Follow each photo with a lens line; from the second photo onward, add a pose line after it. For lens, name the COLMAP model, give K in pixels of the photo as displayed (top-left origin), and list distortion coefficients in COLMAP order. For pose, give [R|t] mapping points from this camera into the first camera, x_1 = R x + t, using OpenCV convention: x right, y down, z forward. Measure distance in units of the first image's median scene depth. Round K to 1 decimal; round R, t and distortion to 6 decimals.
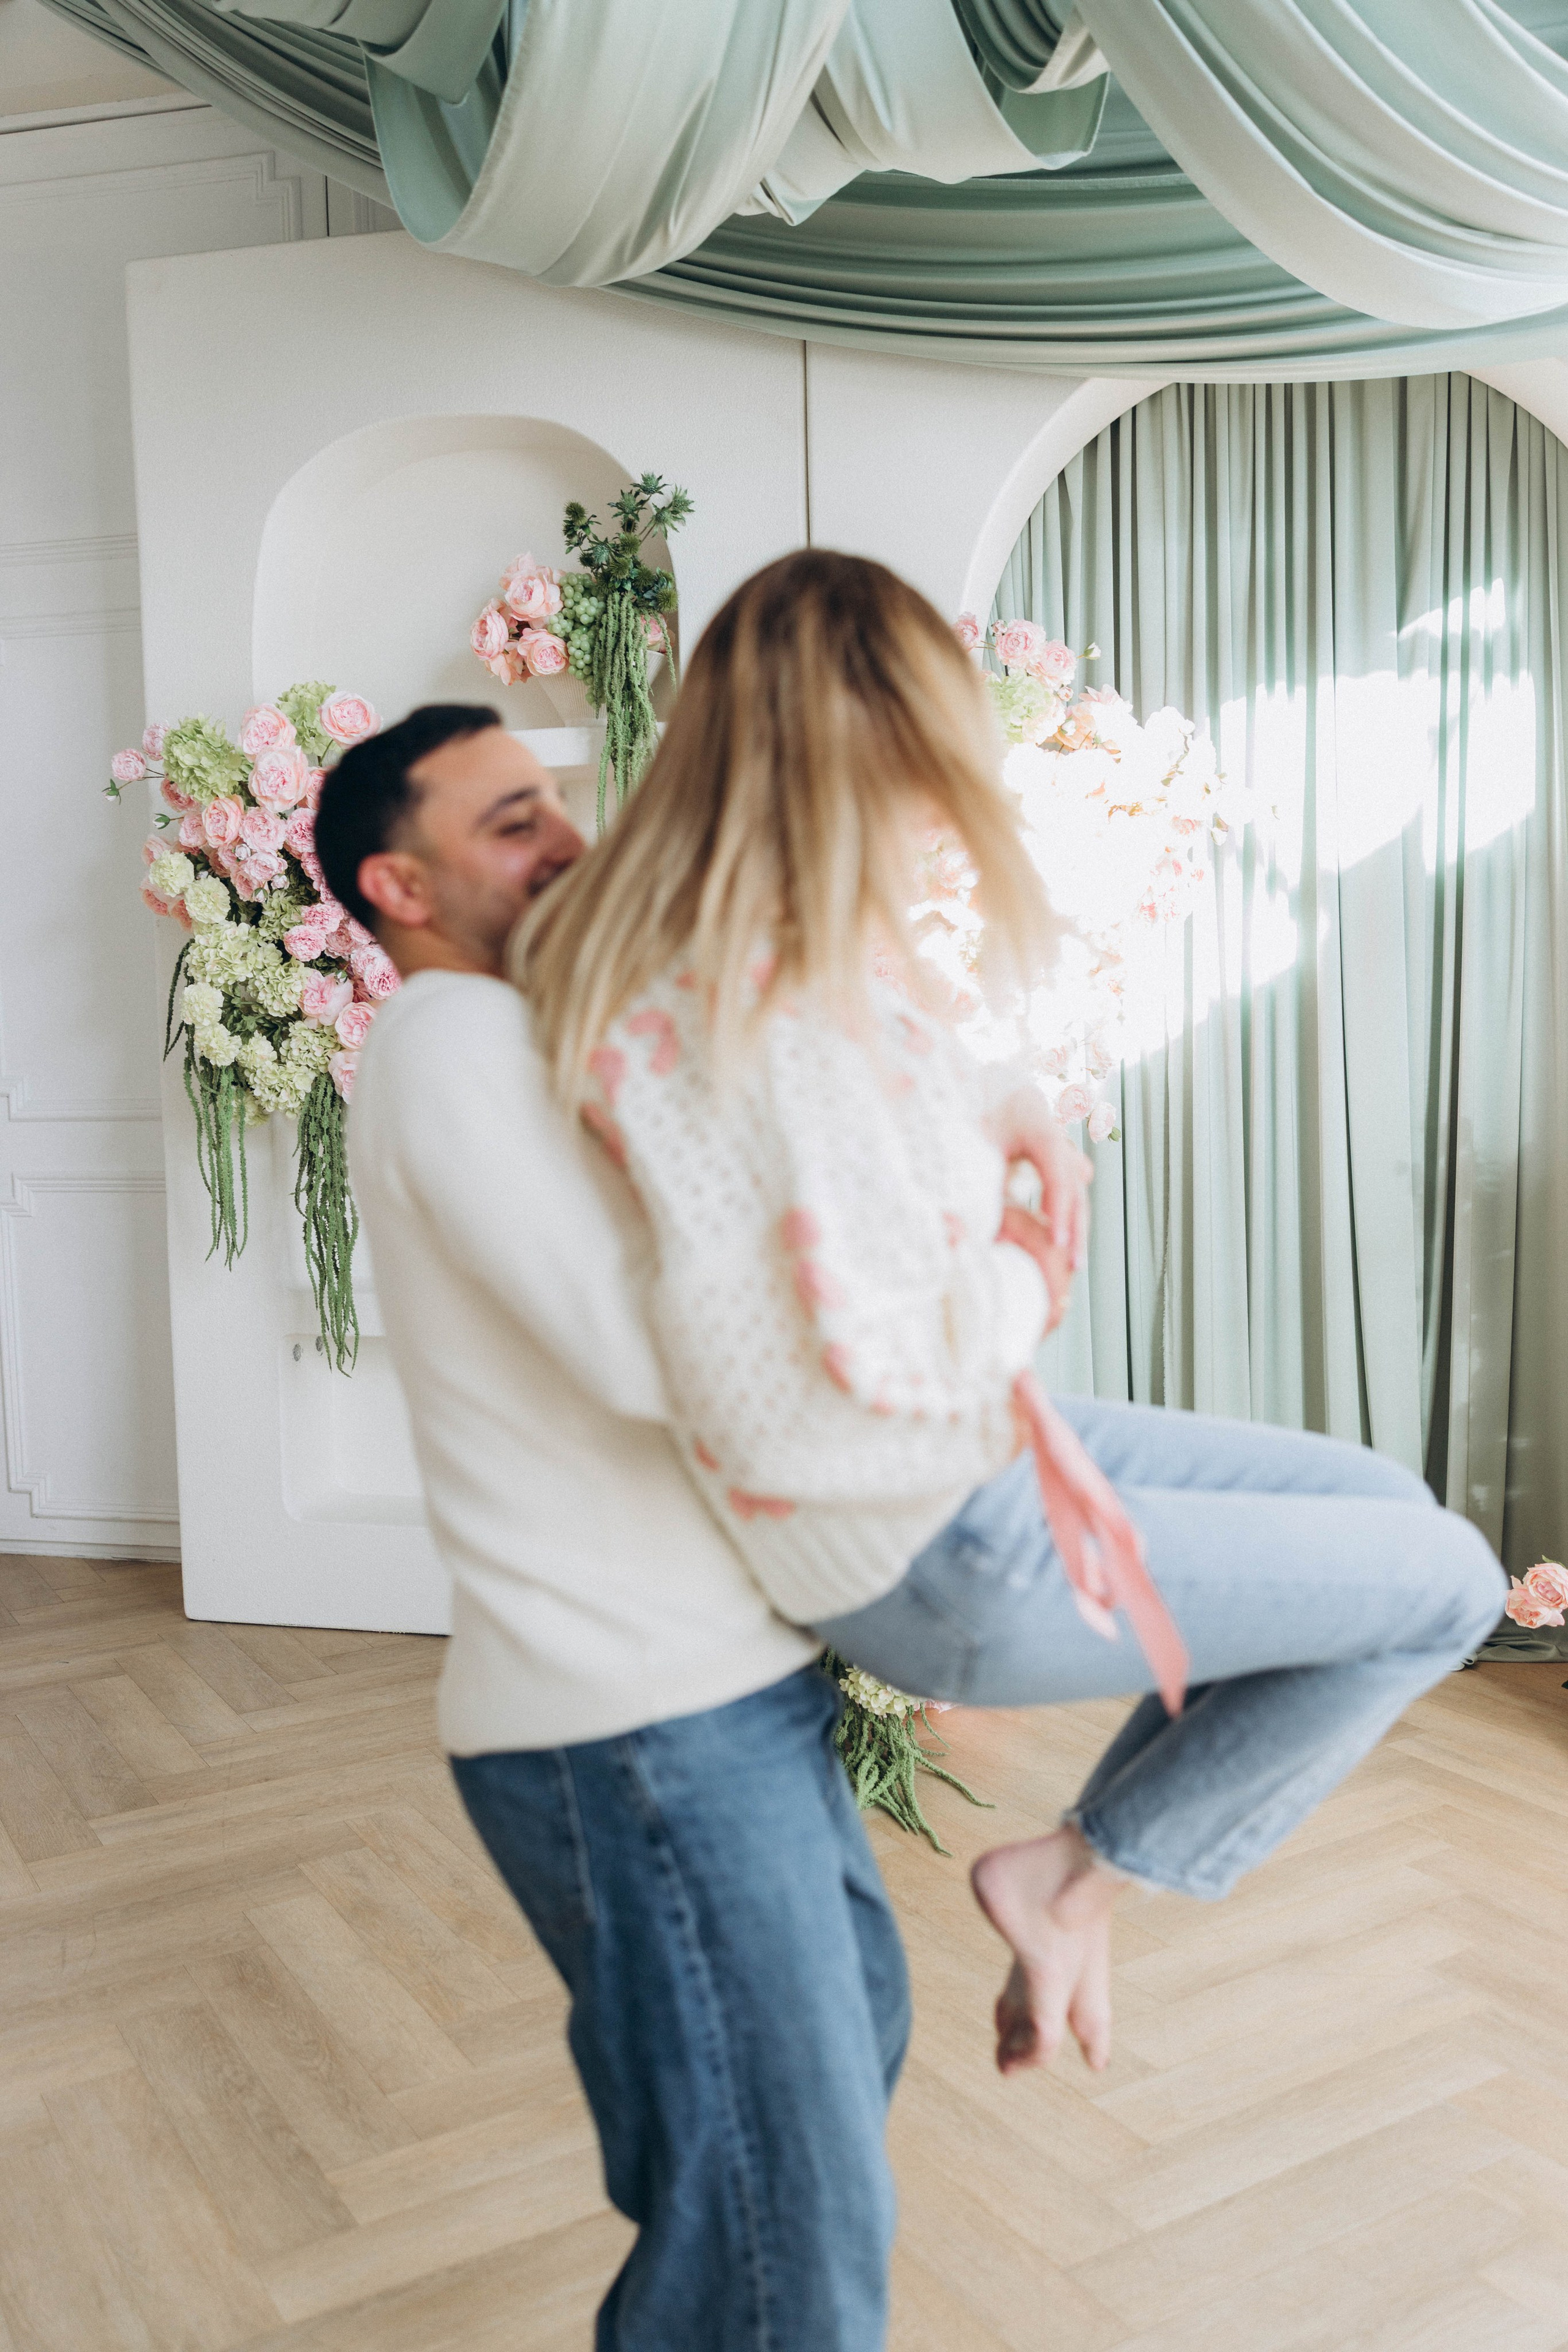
lens RADIAL K [[1953.5, 0, 784.8], [0, 1953.5, 1193.6], [0, 0, 1]] dist [-0.013831, -0.020267]
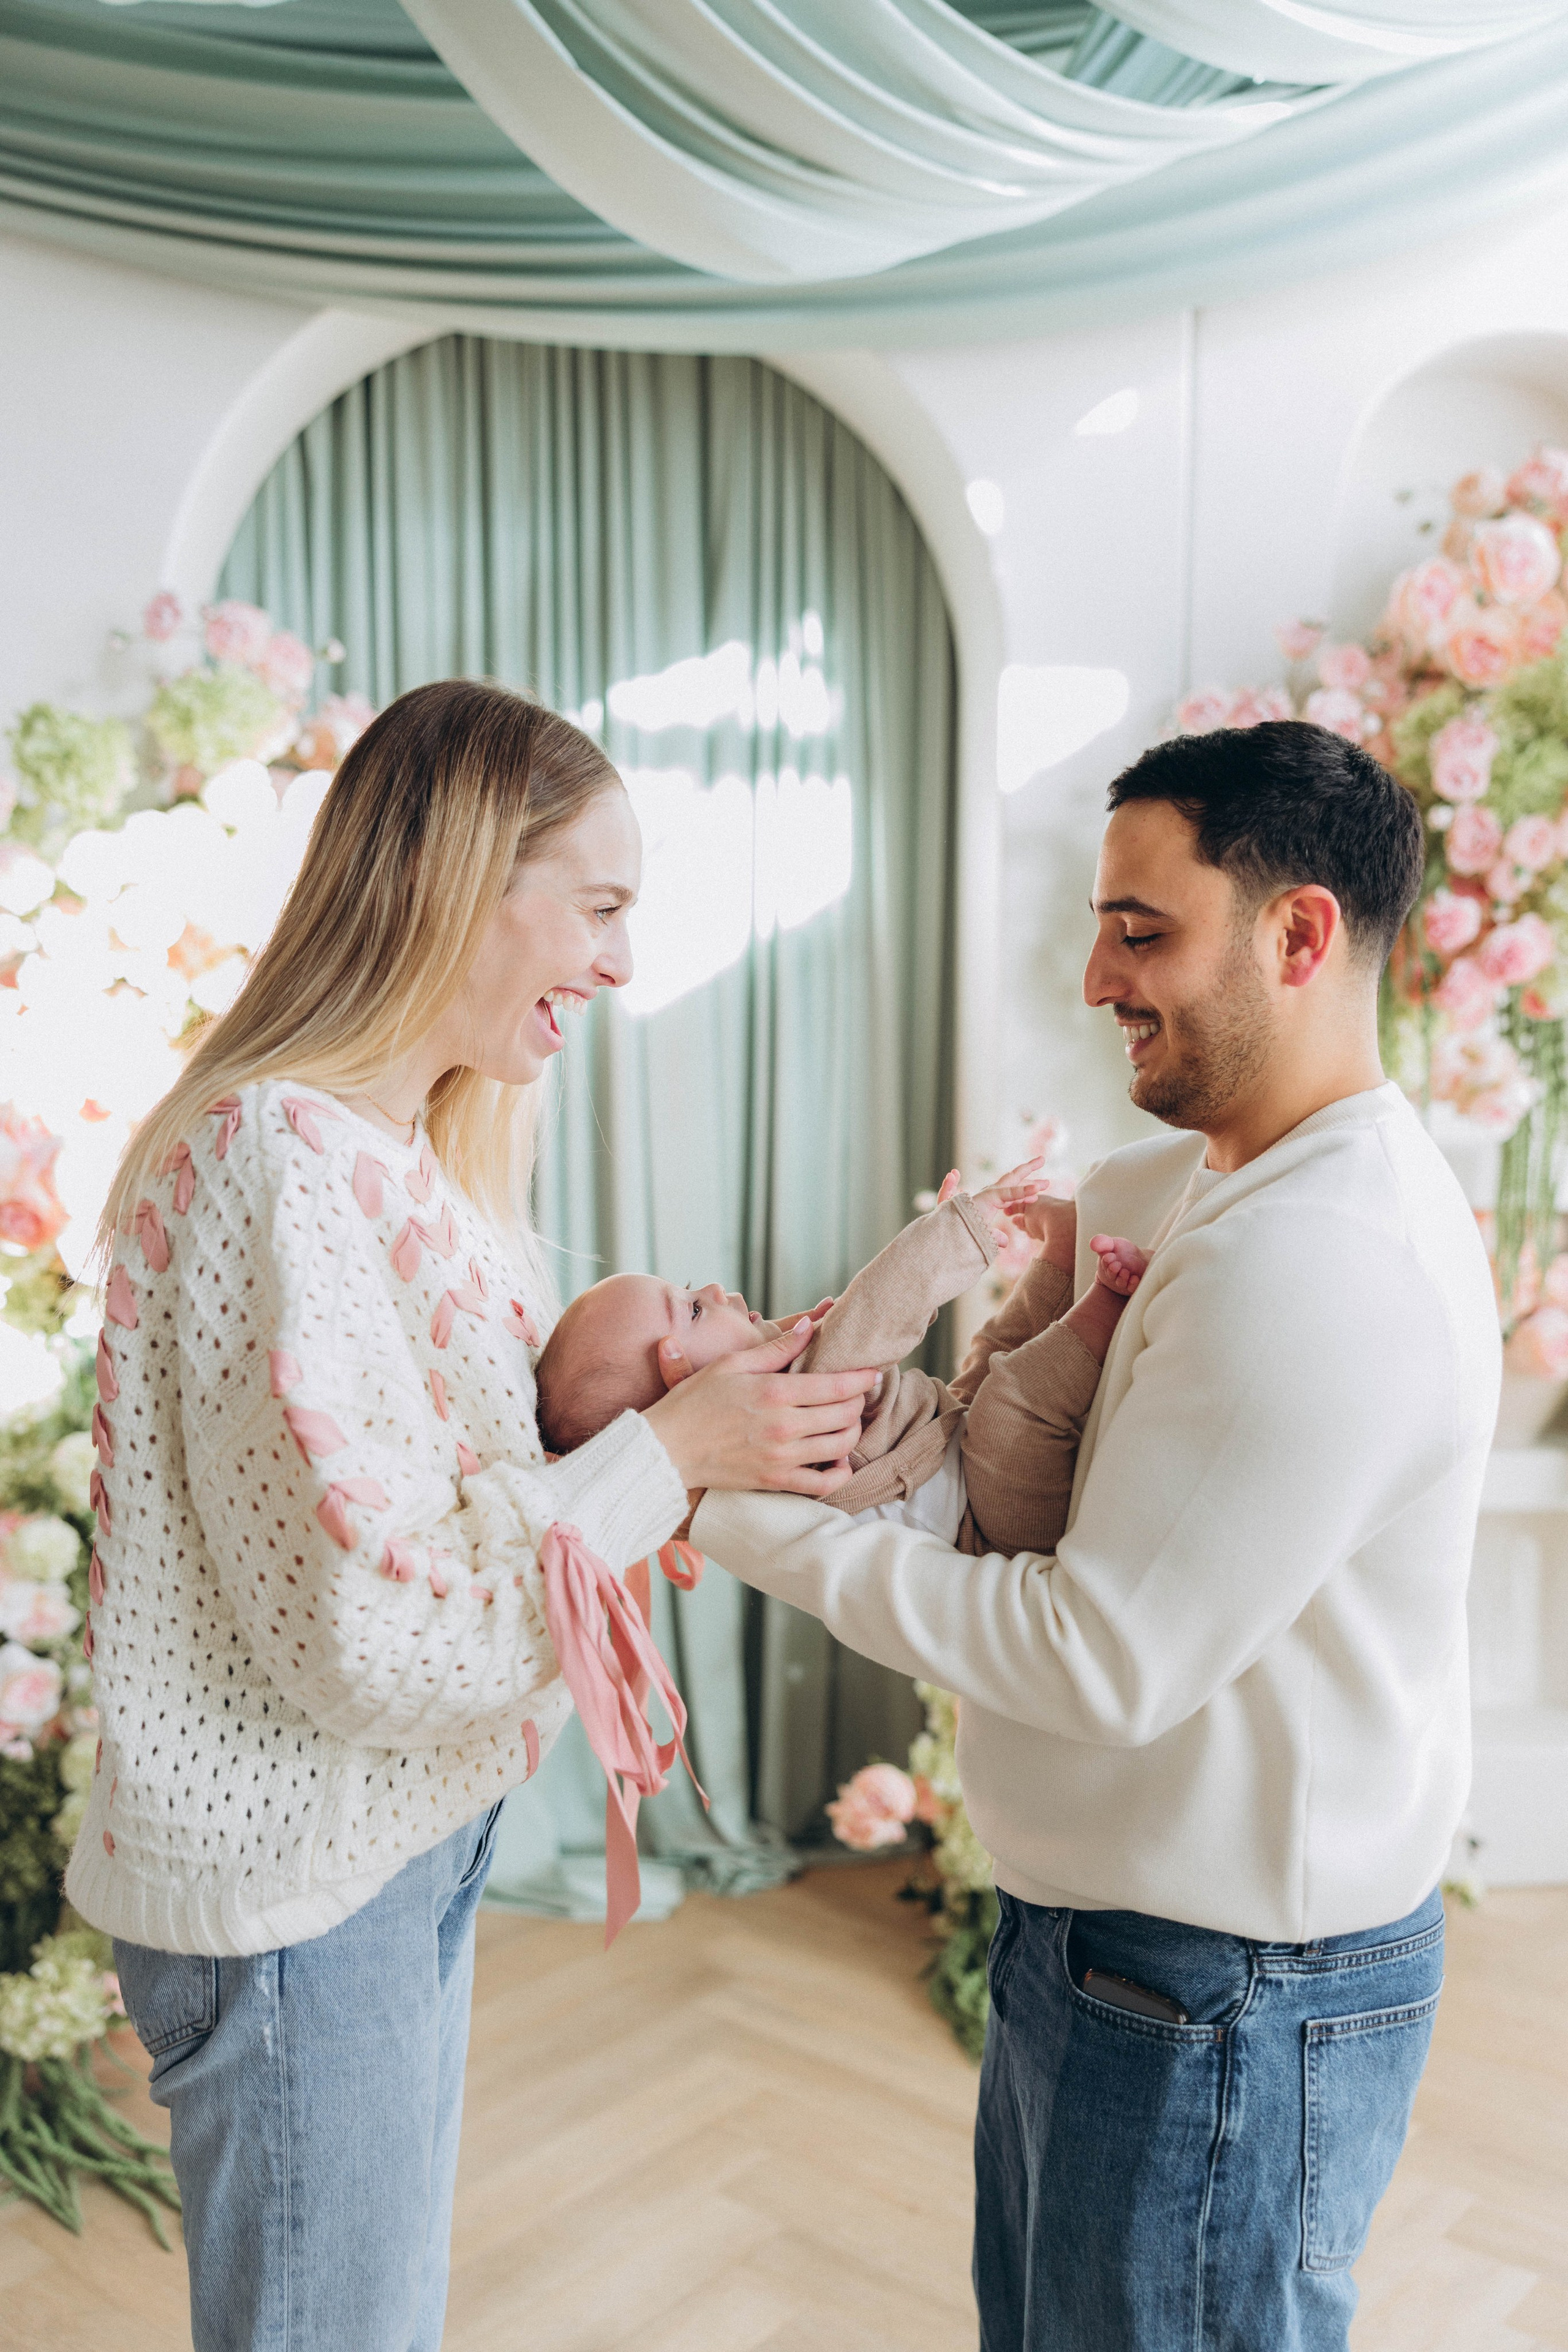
lens RADIAL K [[1986.5, 0, 740.9], [0, 1986.5, 1186.1], [0, 0, 1]] dist [-0.004820, 0.007259]
pose [[0.951443, -0.002071, 0.307819, 0.066301], [0.009054, 0.999733, -0.021259, -0.040670], [-0.307693, 0.023014, 0.951207, 0.182315]]
